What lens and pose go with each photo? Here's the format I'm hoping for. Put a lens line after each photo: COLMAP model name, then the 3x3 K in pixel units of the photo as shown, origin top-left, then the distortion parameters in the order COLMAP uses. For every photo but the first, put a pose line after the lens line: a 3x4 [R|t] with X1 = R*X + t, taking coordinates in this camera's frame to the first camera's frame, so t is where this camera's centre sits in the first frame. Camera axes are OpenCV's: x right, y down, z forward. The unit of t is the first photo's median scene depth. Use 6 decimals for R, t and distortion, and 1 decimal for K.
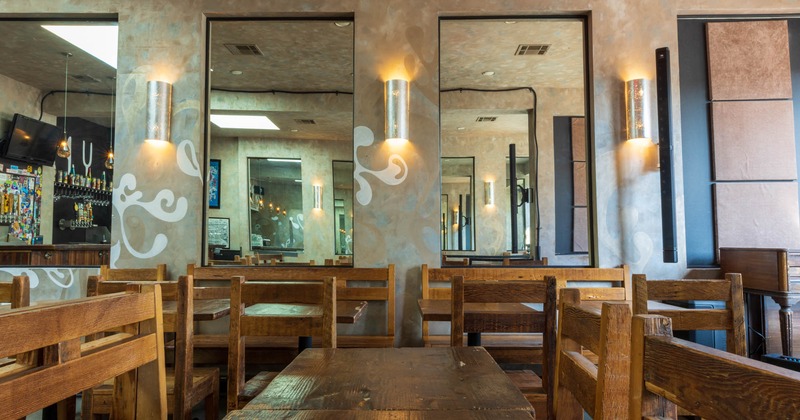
lens RADIAL K [[538.3, 0, 397.4], [0, 538.3, 207.4], [0, 0, 1]] dist [0.003809, 0.002610]
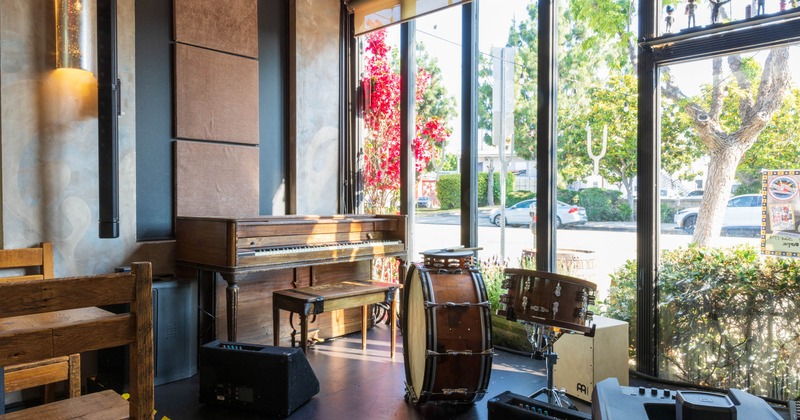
lens RADIAL K [[538.3, 0, 397.4], [0, 538.3, 207.4], [0, 0, 1]] dist [0.003809, 0.002610]
pose [[0.666401, -0.002707, 0.745588, 0.192036], [-0.052588, 0.997332, 0.050624, -0.001218], [-0.743736, -0.072945, 0.664481, 0.172417]]
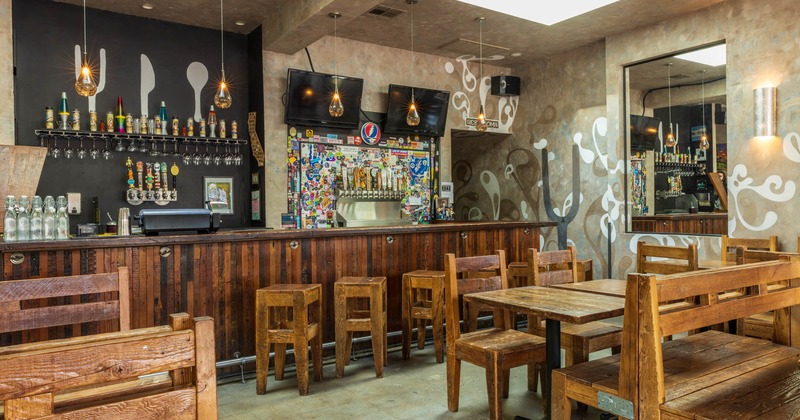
lens RADIAL K [[538.3, 0, 397.4], [0, 538.3, 207.4], [0, 0, 1]] dist [0.003809, 0.002610]
pose [[0.575925, -0.003788, -0.817494, 0.080236], [0.067317, 0.996813, 0.042806, -0.070549], [0.814726, -0.079684, 0.574344, -0.409172]]
